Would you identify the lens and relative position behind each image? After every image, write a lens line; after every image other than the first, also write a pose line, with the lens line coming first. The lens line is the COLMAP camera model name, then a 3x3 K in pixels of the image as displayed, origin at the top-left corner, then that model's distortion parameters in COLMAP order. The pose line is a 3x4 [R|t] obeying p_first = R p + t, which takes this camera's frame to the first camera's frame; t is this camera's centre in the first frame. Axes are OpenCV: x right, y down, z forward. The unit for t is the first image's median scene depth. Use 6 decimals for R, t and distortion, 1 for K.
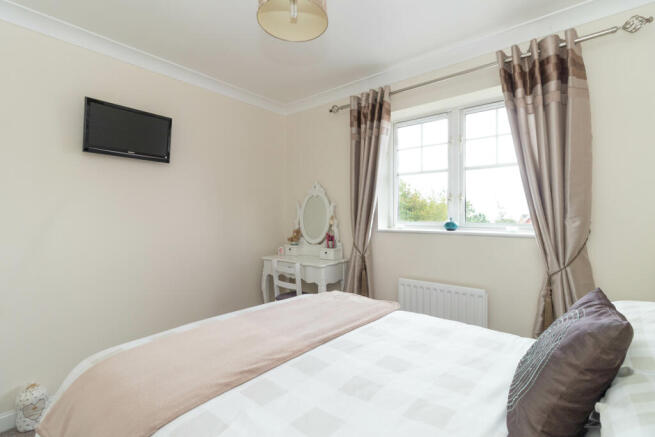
lens RADIAL K [[300.3, 0, 327.7], [0, 300.3, 216.4], [0, 0, 1]] dist [0.001603, 0.001928]
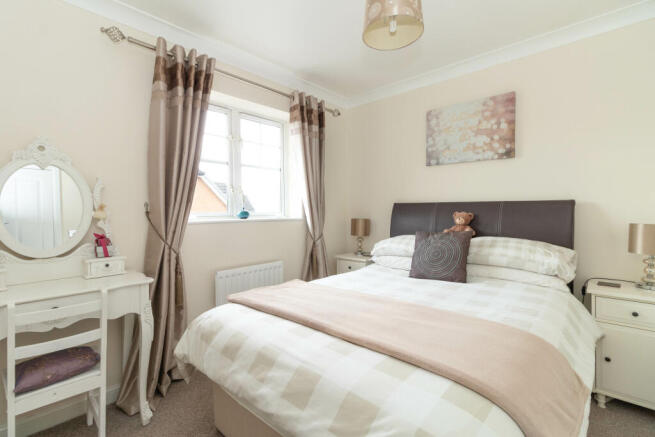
lens RADIAL K [[300.3, 0, 327.5], [0, 300.3, 221.5], [0, 0, 1]] dist [0.001603, 0.001928]
pose [[0.071347, -0.057230, 0.995808, -0.671727], [-0.015709, 0.998164, 0.058491, -0.014477], [-0.997328, -0.019816, 0.070317, 0.583395]]
